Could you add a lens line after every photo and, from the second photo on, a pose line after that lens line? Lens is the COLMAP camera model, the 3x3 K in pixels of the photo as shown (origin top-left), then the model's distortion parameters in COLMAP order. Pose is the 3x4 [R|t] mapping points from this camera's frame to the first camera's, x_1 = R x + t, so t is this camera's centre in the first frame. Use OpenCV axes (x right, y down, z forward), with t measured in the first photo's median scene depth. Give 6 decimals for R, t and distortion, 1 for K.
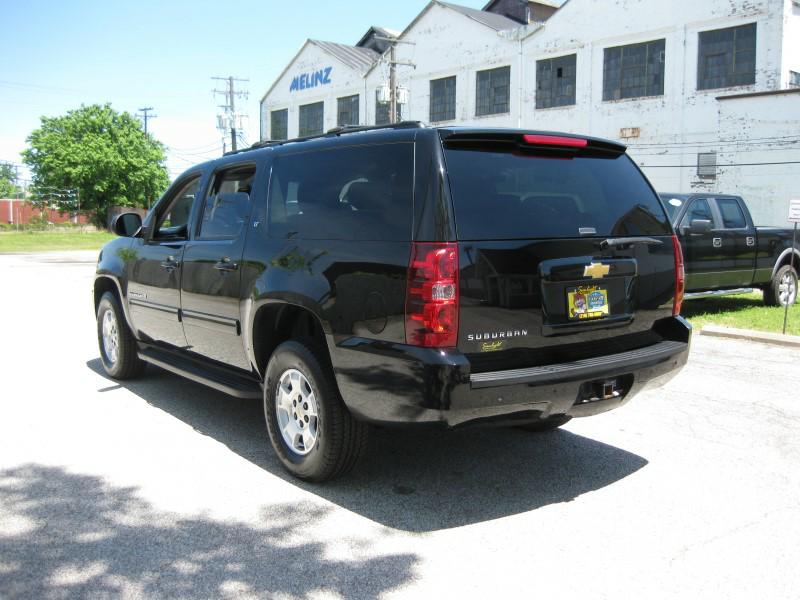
lens RADIAL K [[814.7, 0, 403.0], [0, 814.7, 304.2], [0, 0, 1]] dist [-0.107601, 0.000000]
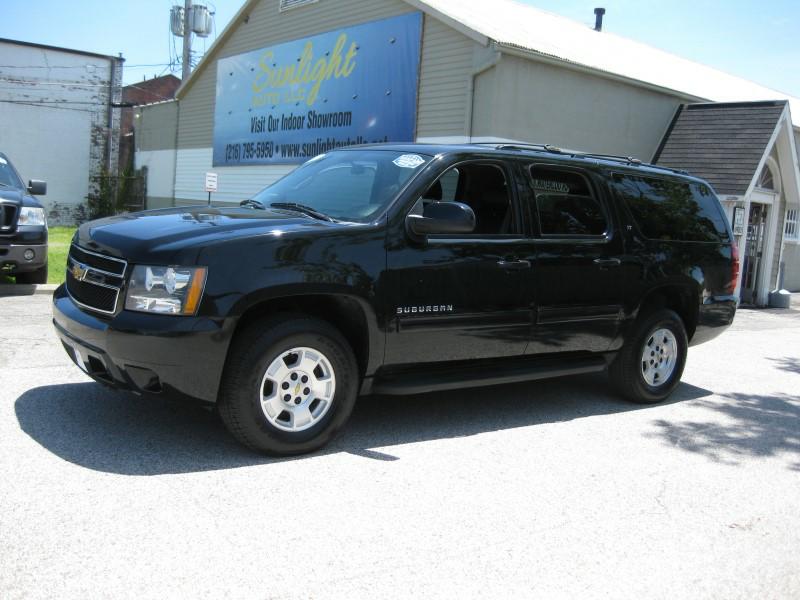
lens RADIAL K [[814.7, 0, 403.3], [0, 814.7, 304.2], [0, 0, 1]] dist [-0.107601, 0.000000]
pose [[-0.000169, -0.128194, 0.991749, -0.192795], [0.033574, 0.991189, 0.128127, -0.021195], [-0.999436, 0.033319, 0.004136, 0.174120]]
